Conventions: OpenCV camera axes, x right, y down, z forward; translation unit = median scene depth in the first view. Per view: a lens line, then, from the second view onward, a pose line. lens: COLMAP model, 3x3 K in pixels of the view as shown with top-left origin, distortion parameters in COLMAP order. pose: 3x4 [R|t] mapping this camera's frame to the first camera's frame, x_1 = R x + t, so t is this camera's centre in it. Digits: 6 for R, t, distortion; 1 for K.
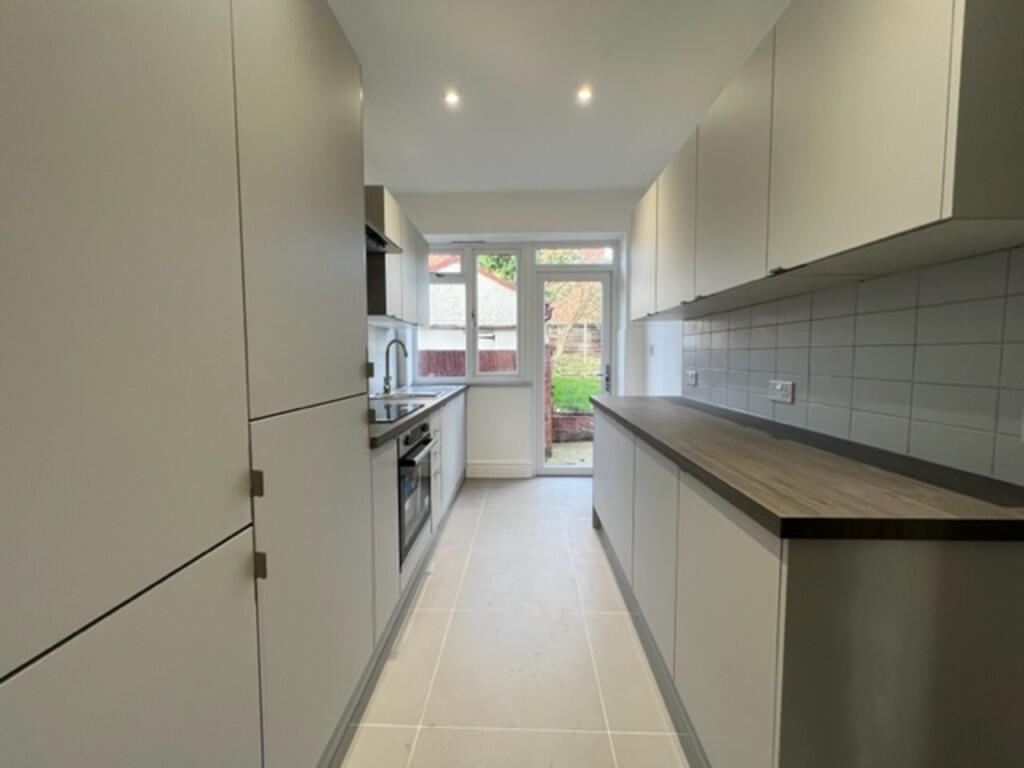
lens RADIAL K [[410.4, 0, 511.8], [0, 410.4, 381.4], [0, 0, 1]] dist [0.002527, -0.000032]
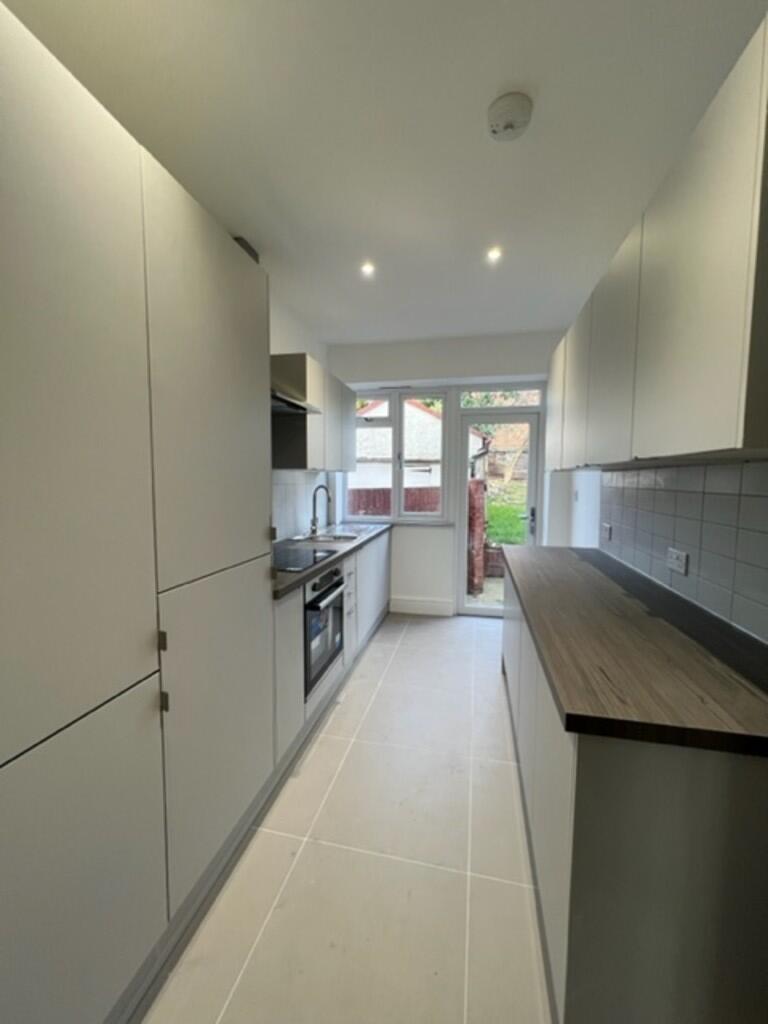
lens RADIAL K [[410.4, 0, 386.5], [0, 410.4, 509.7], [0, 0, 1]] dist [0.002527, -0.000032]
pose [[0.982531, 0.021685, -0.184830, 0.119491], [-0.018908, 0.999680, 0.016776, -0.076595], [0.185135, -0.012988, 0.982627, -0.061532]]
